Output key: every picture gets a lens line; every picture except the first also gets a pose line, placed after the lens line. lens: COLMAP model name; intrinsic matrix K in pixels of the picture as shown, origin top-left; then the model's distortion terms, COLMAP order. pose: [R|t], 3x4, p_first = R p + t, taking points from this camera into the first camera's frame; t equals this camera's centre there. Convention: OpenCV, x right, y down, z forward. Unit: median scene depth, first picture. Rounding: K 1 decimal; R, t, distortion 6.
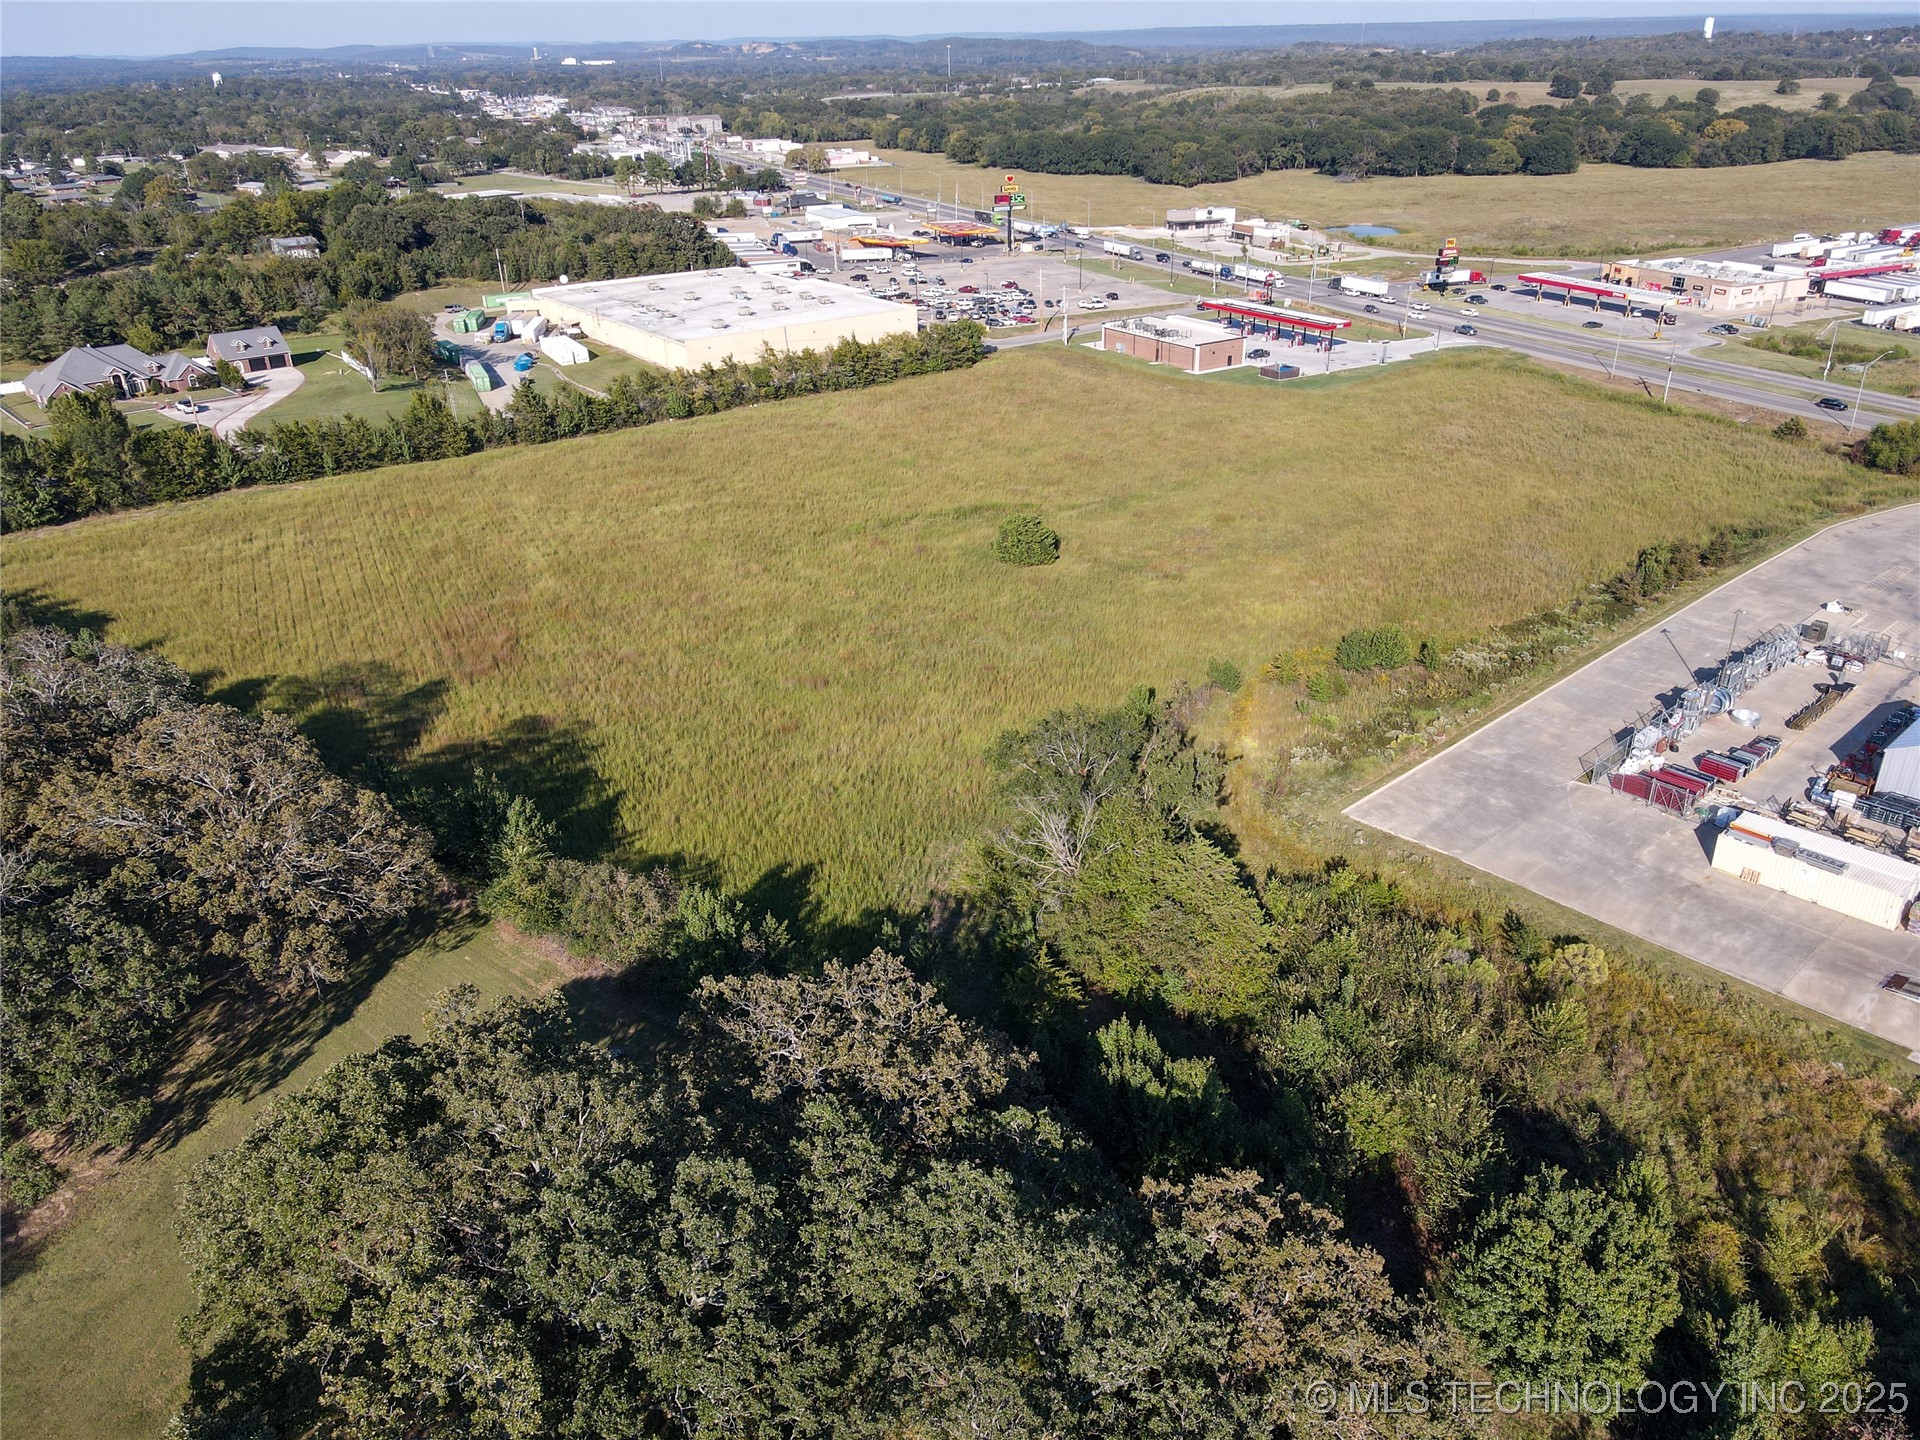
lens RADIAL K [[1406.7, 0, 970.5], [0, 1406.7, 719.5], [0, 0, 1]] dist [-0.004184, 0.040922]
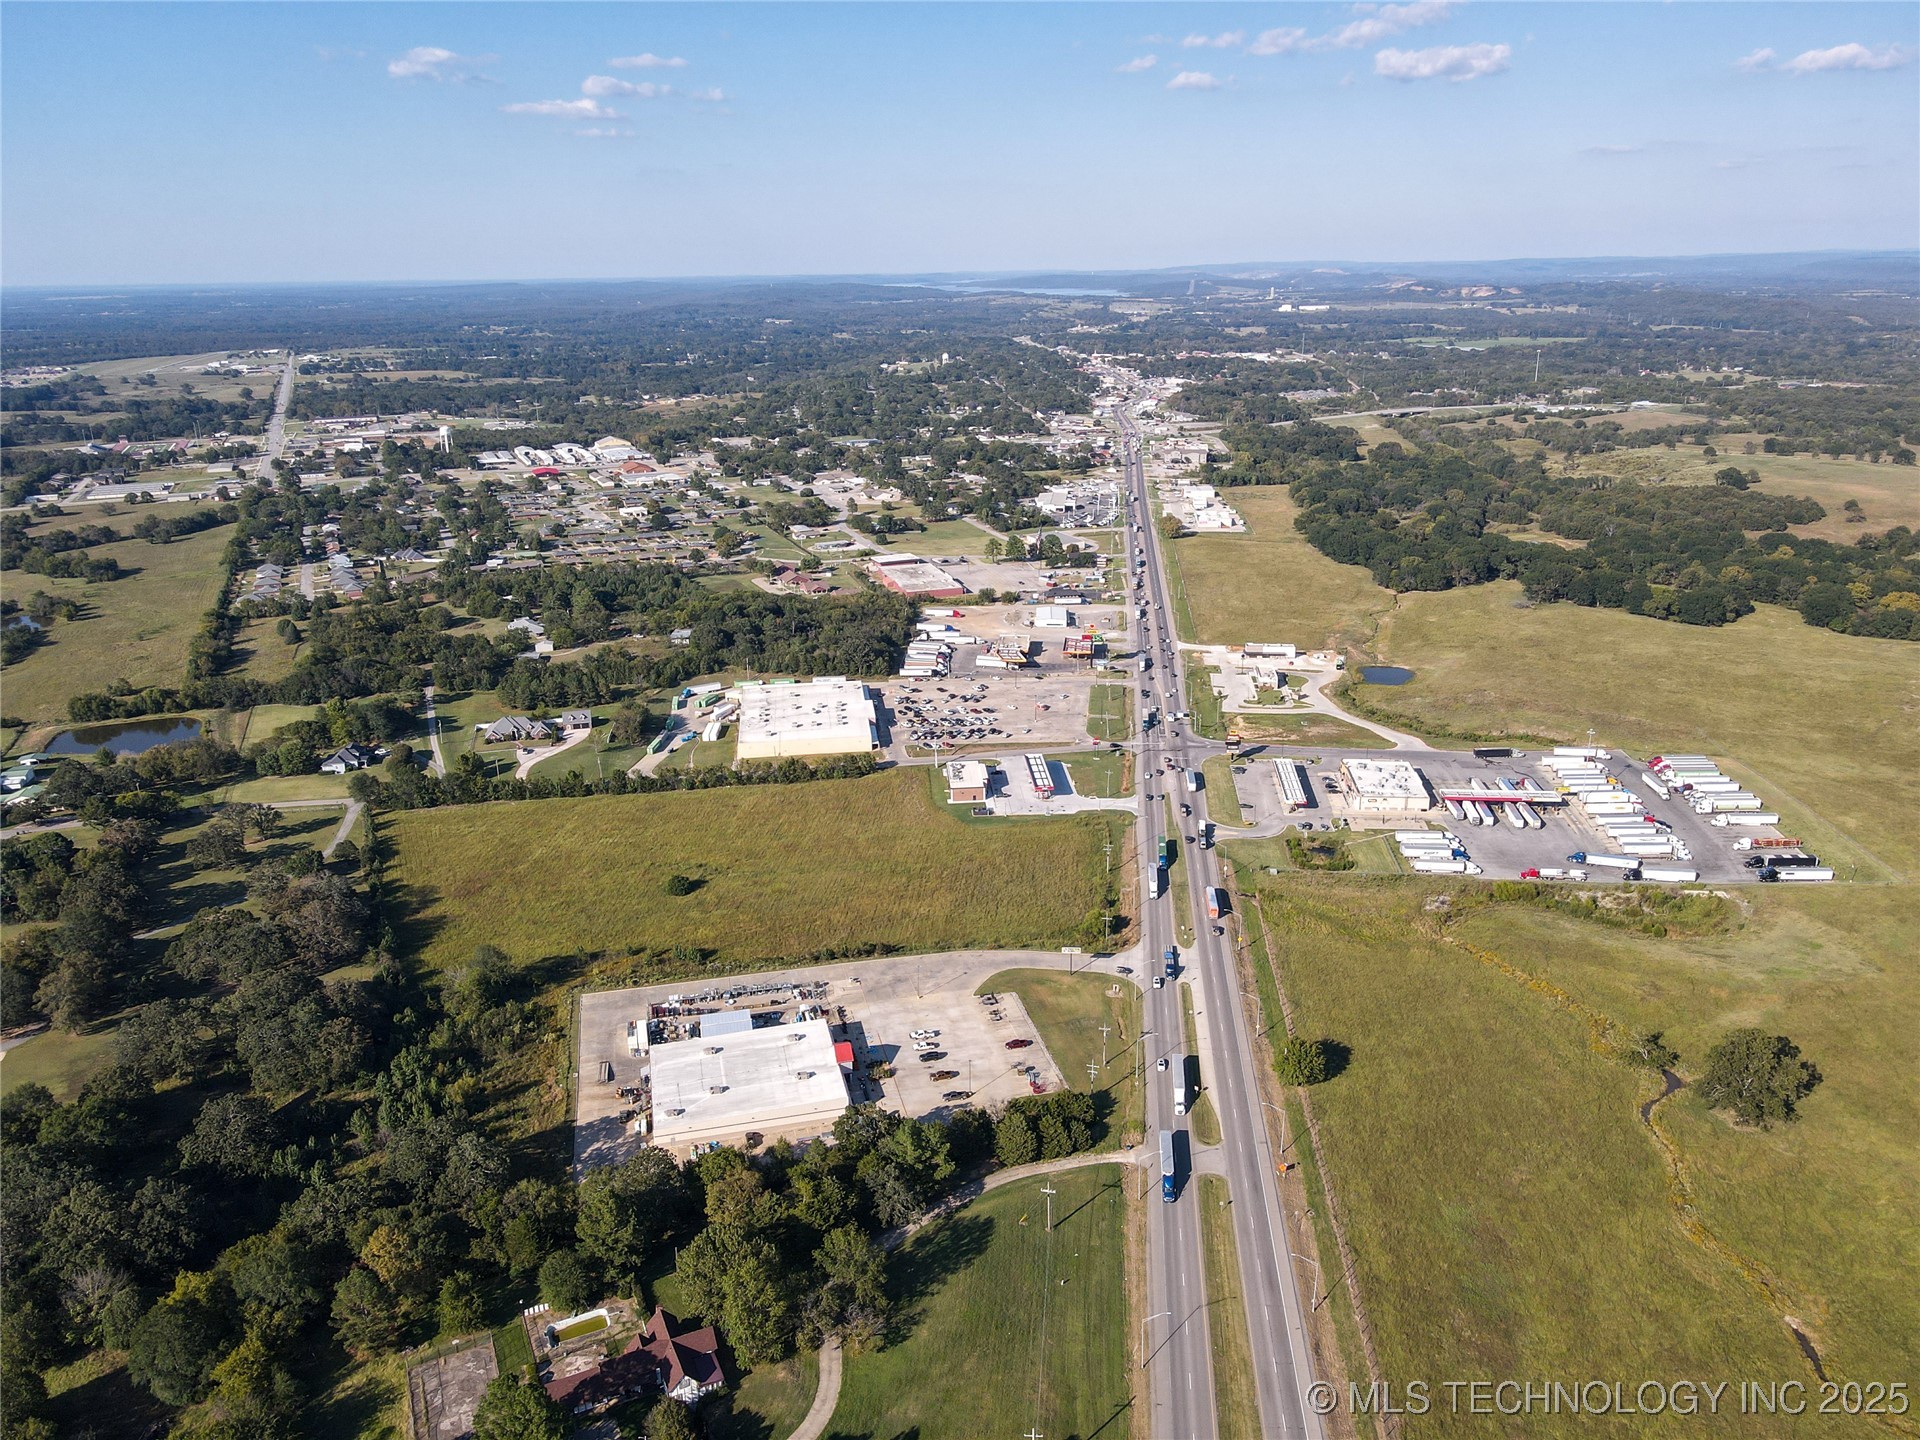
lens RADIAL K [[1406.7, 0, 970.5], [0, 1406.7, 719.5], [0, 0, 1]] dist [-0.004184, 0.040922]
pose [[0.876950, 0.156748, -0.454300, 1.003558], [-0.213429, 0.974004, -0.075926, -0.207916], [0.430589, 0.163544, 0.887607, -0.691312]]
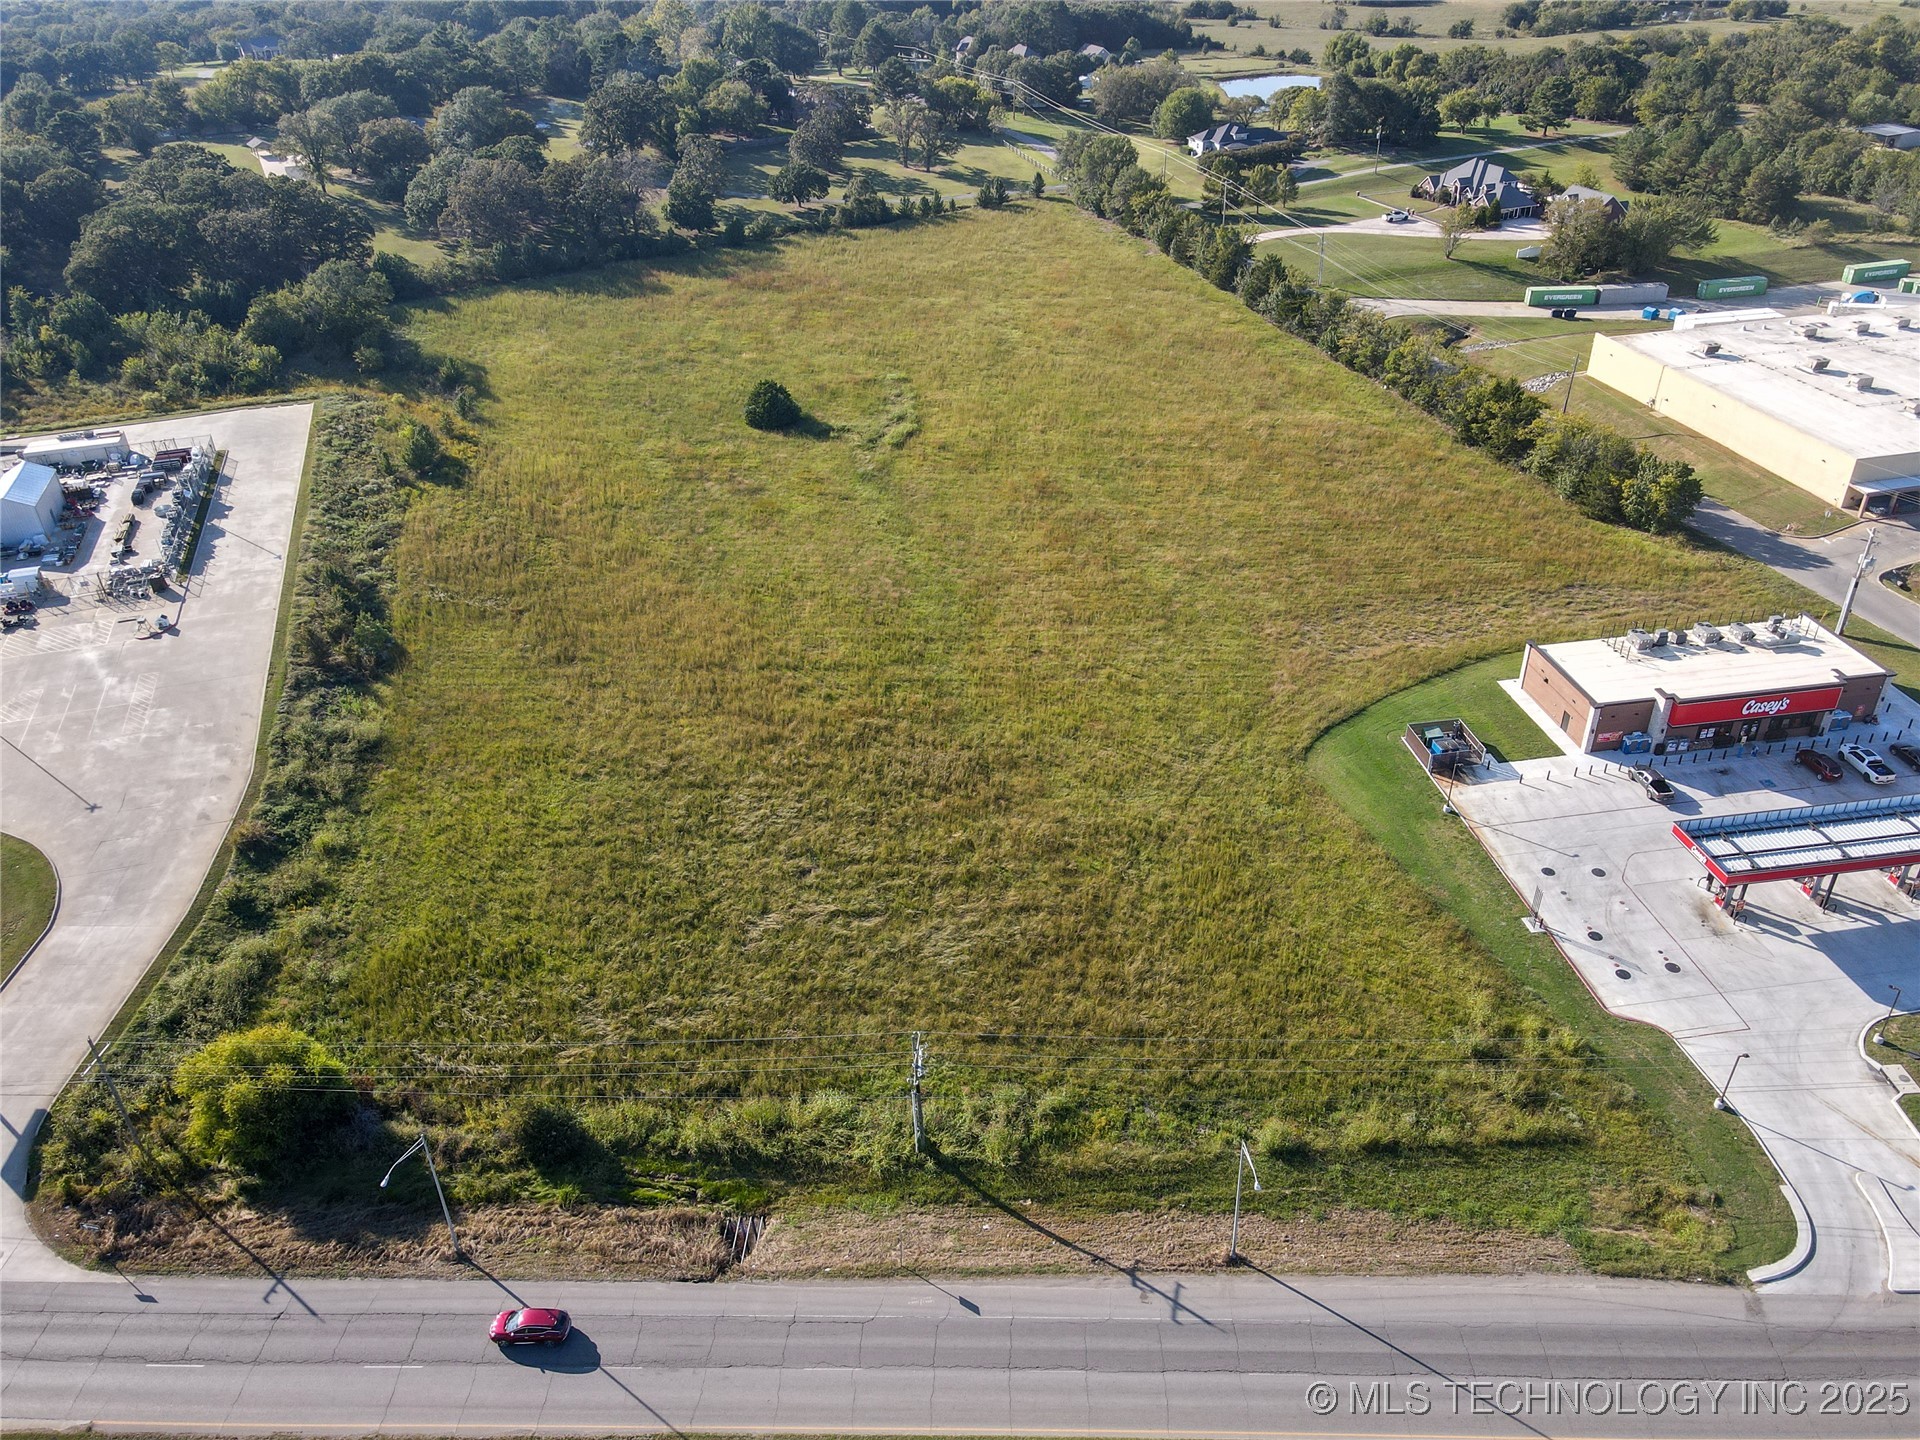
lens RADIAL K [[1406.7, 0, 970.5], [0, 1406.7, 719.5], [0, 0, 1]] dist [-0.004184, 0.040922]
pose [[-0.407551, 0.509925, -0.757548, 0.621871], [-0.369129, 0.666781, 0.647415, -0.482838], [0.835252, 0.543487, -0.083519, 0.846337]]
